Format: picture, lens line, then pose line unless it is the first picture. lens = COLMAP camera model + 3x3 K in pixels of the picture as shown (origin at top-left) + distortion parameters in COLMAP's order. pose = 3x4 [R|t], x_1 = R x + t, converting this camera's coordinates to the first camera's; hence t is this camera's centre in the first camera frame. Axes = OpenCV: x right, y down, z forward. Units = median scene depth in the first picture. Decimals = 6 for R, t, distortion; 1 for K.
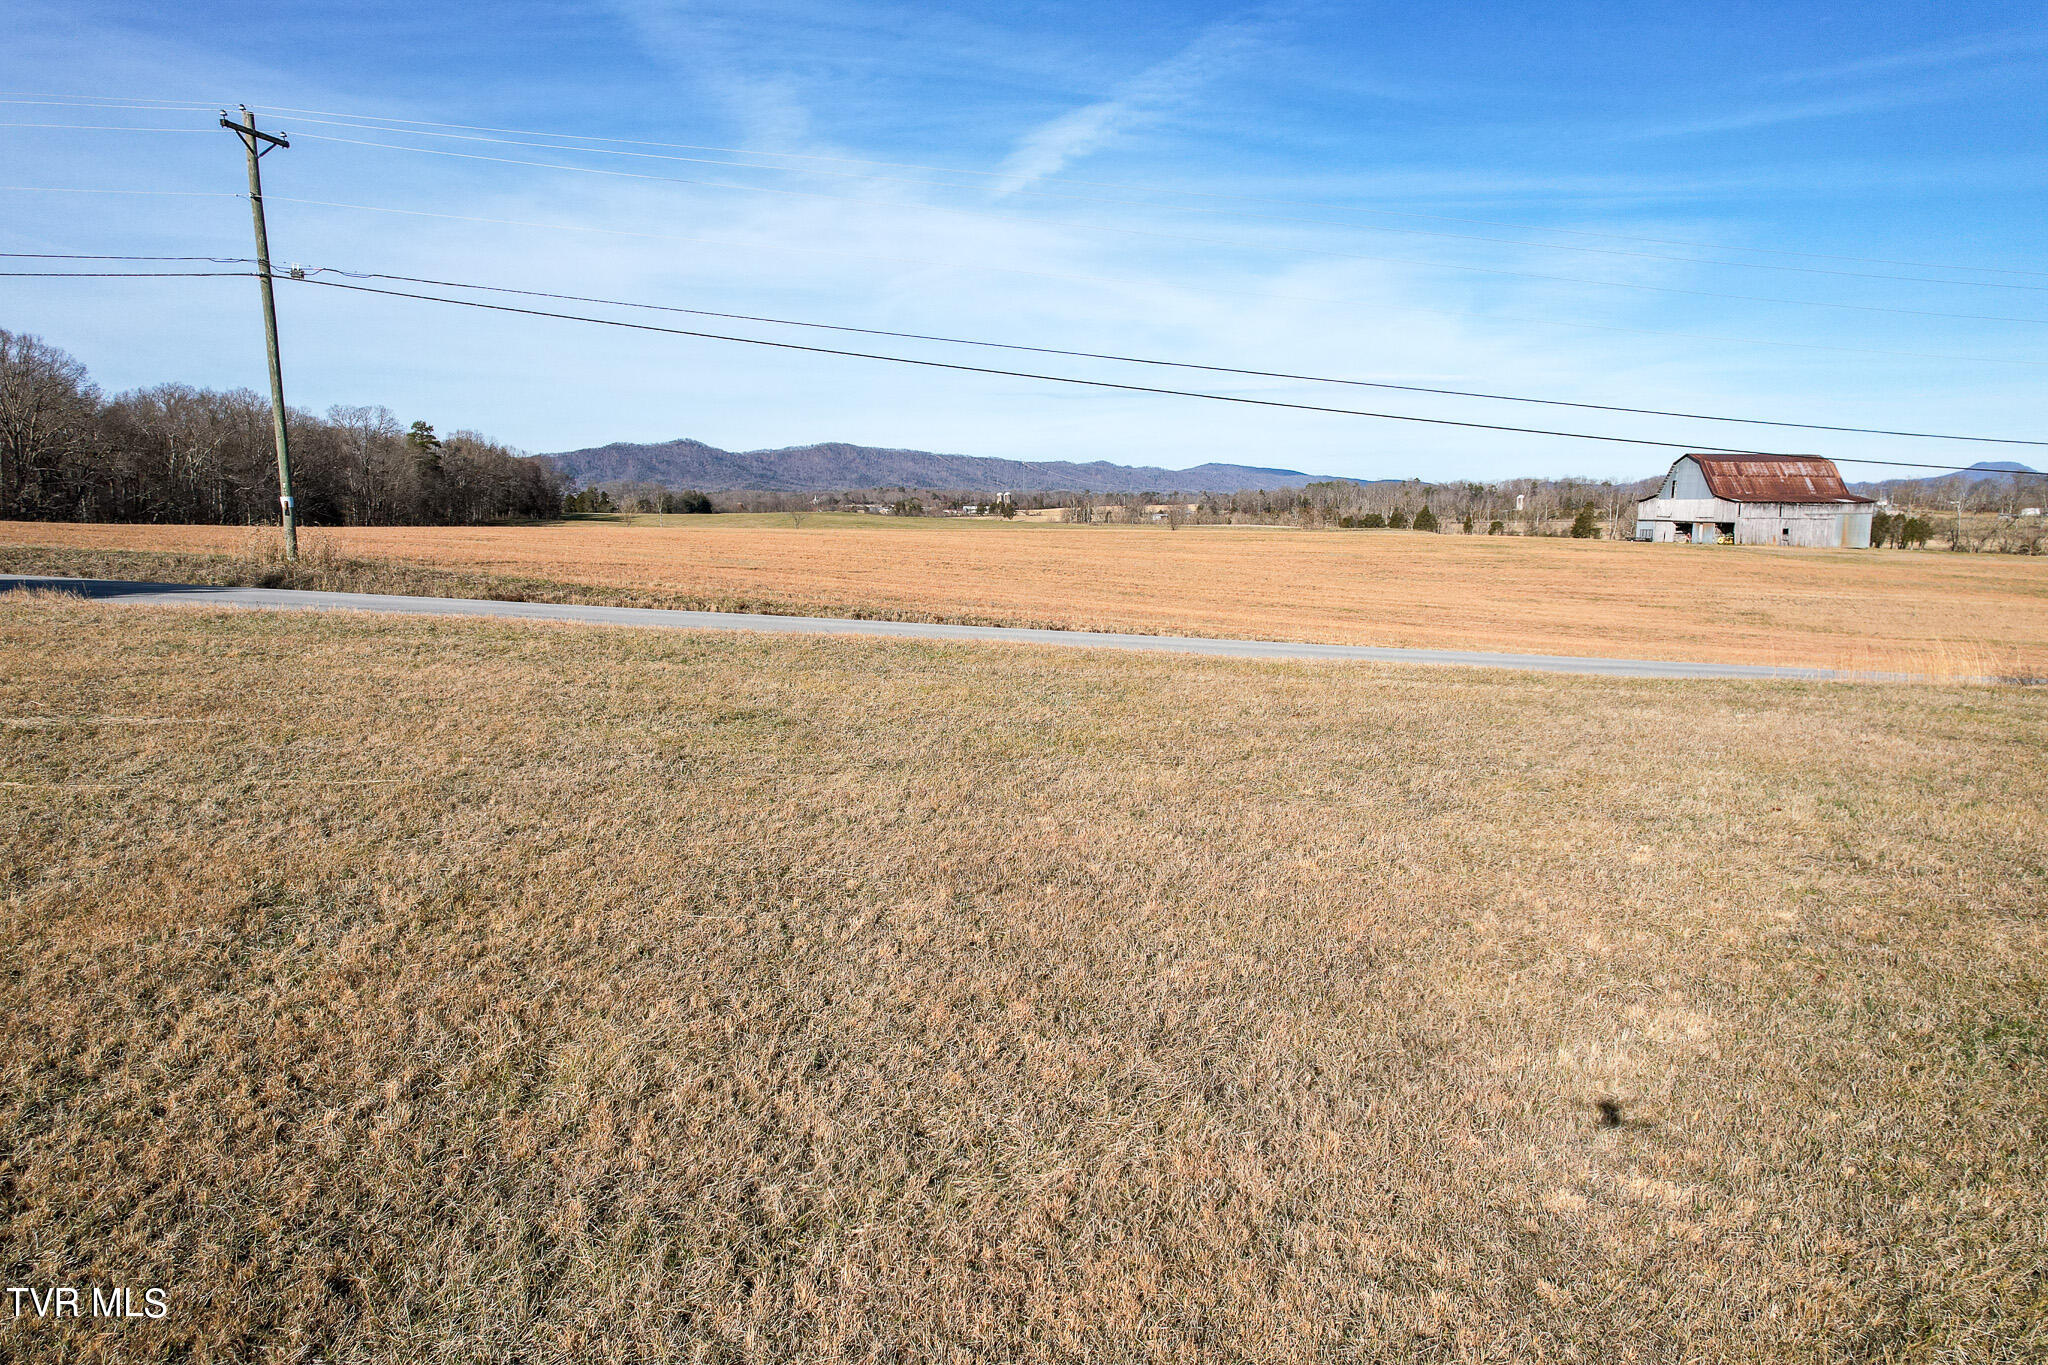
lens RADIAL K [[1363.7, 0, 1017.9], [0, 1363.7, 679.4], [0, 0, 1]] dist [-0.040800, 0.021267]
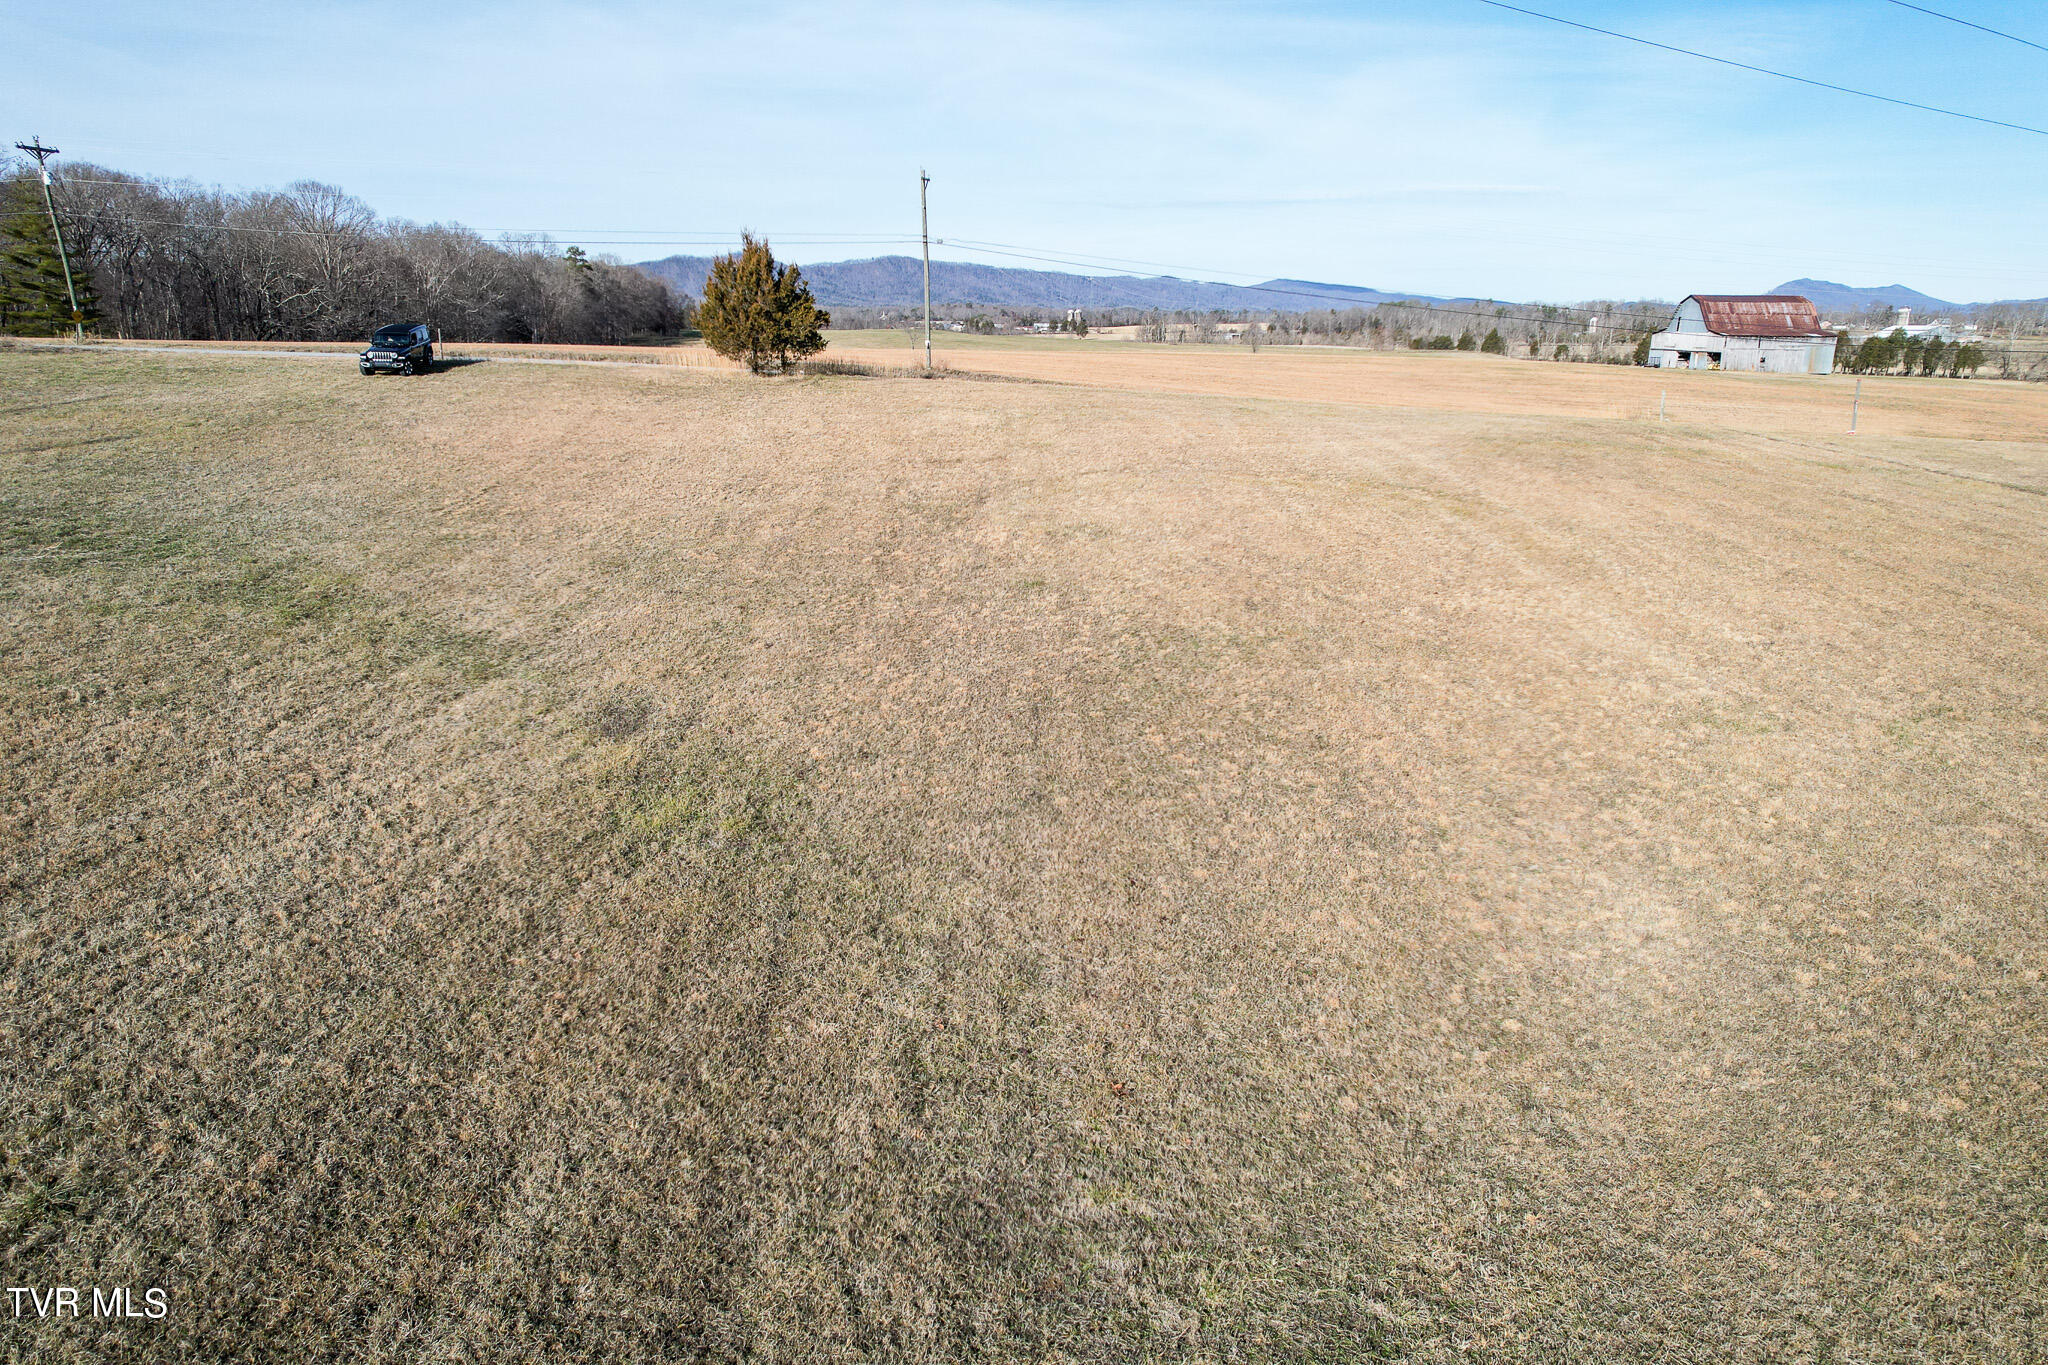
lens RADIAL K [[1363.7, 0, 1026.2], [0, 1363.7, 680.2], [0, 0, 1]] dist [-0.040800, 0.021267]
pose [[0.999263, 0.015450, -0.035129, -0.010989], [-0.010736, 0.991371, 0.130645, 0.004769], [0.036844, -0.130171, 0.990807, -0.049775]]
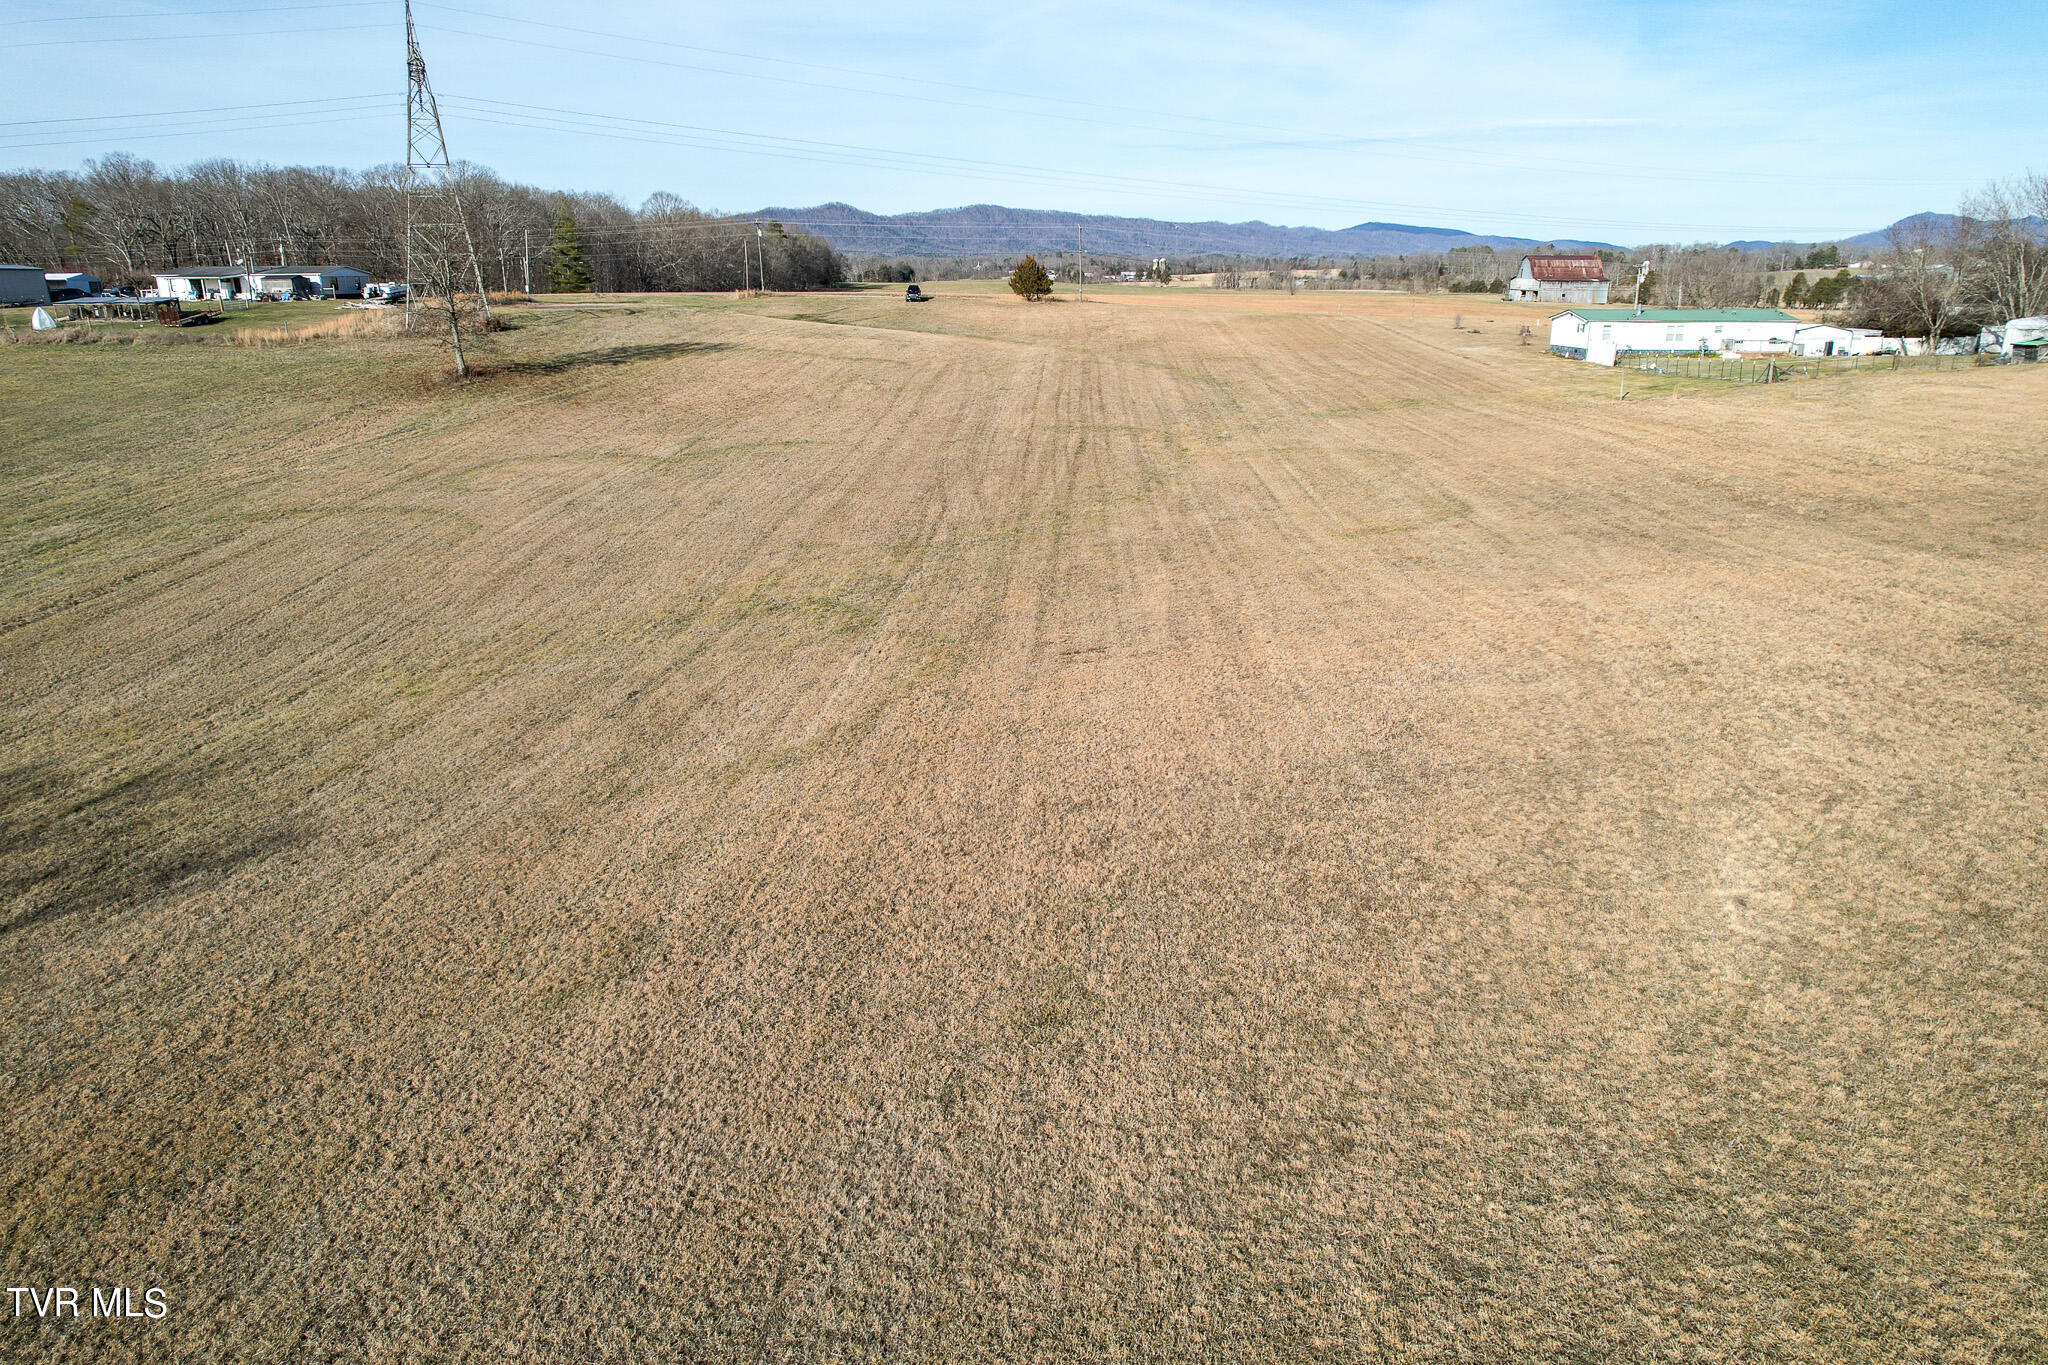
lens RADIAL K [[1363.7, 0, 1028.2], [0, 1363.7, 681.8], [0, 0, 1]] dist [-0.040800, 0.021267]
pose [[0.995241, 0.022500, -0.094809, -0.007049], [-0.006295, 0.985791, 0.167861, 0.021520], [0.097239, -0.166465, 0.981241, -0.197862]]
